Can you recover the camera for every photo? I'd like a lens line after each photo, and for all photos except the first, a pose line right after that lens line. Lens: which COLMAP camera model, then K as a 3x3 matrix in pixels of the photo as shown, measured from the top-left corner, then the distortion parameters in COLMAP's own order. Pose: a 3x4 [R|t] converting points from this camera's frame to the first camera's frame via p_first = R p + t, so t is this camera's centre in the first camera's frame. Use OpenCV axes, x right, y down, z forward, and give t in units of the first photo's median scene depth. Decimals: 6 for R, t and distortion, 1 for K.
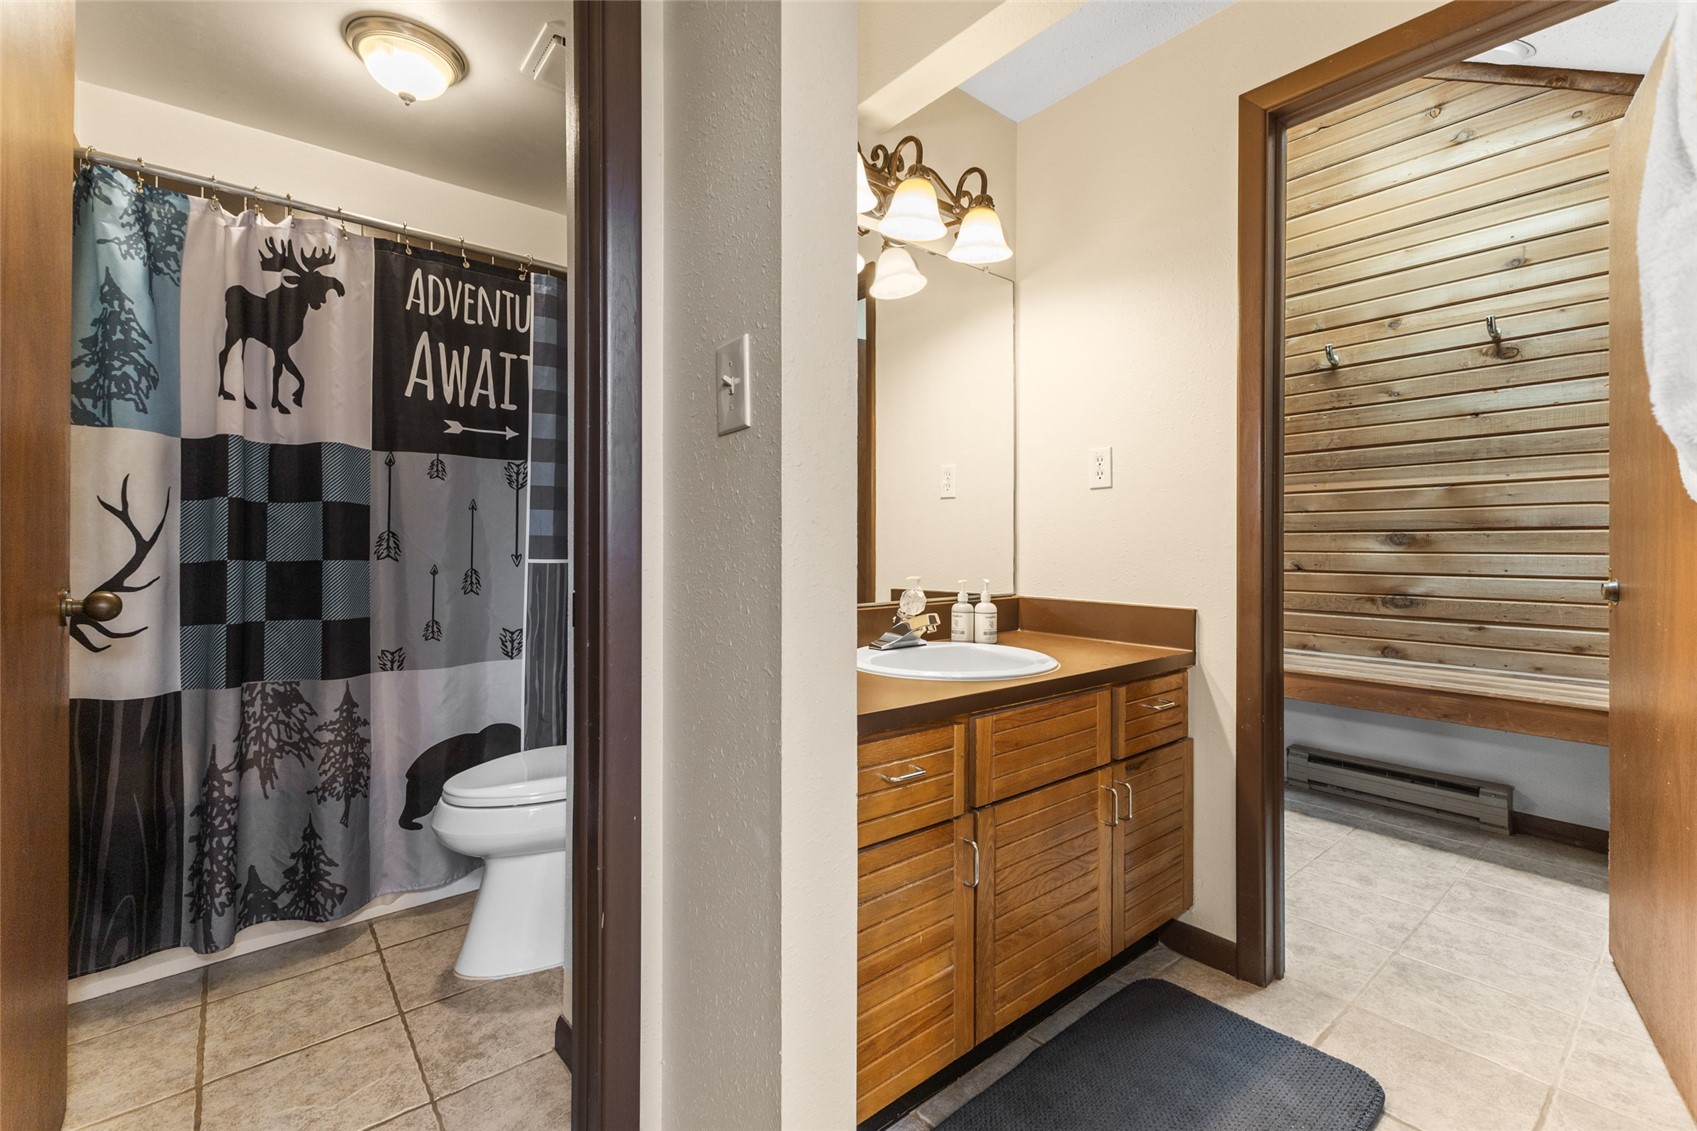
lens RADIAL K [[735.1, 0, 850.7], [0, 735.1, 562.0], [0, 0, 1]] dist [0.002046, -0.000131]
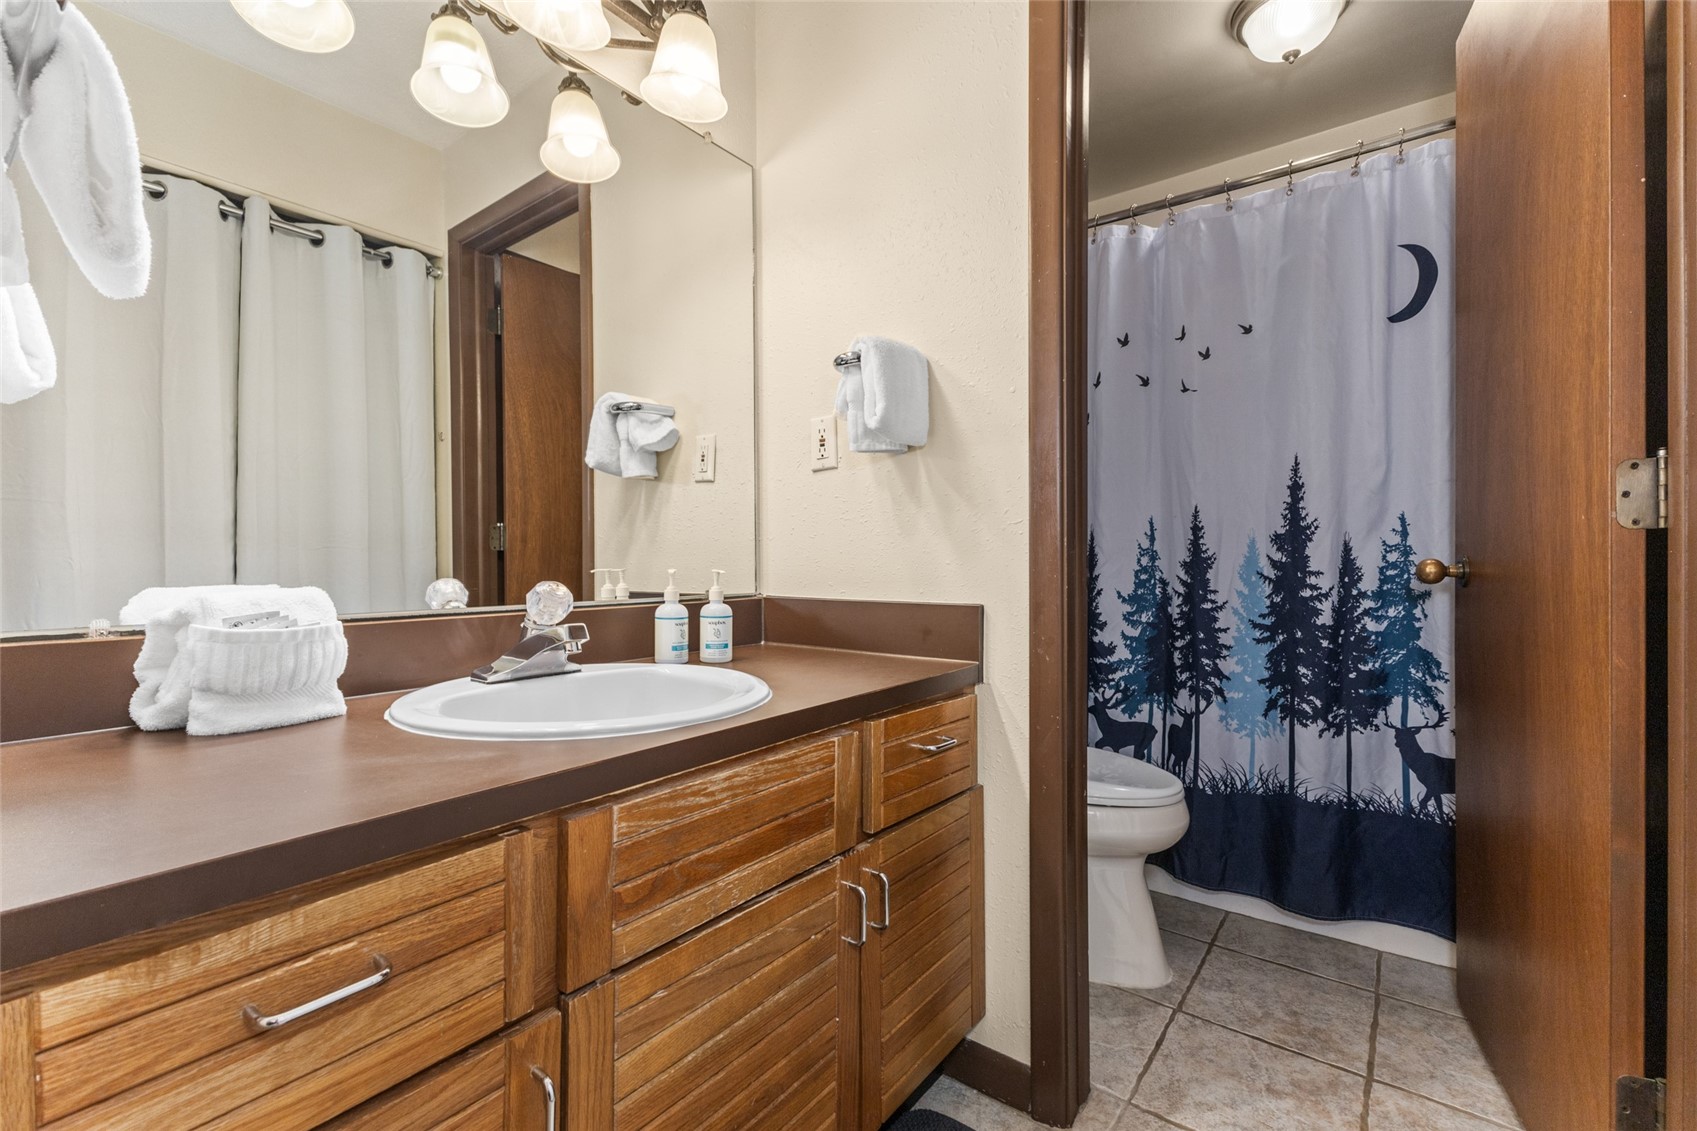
lens RADIAL K [[735.1, 0, 850.7], [0, 735.1, 562.0], [0, 0, 1]] dist [0.002046, -0.000131]
pose [[0.974415, -0.009056, 0.224574, 0.178614], [0.012947, 0.999790, -0.015859, 0.031314], [-0.224383, 0.018361, 0.974328, 0.317984]]
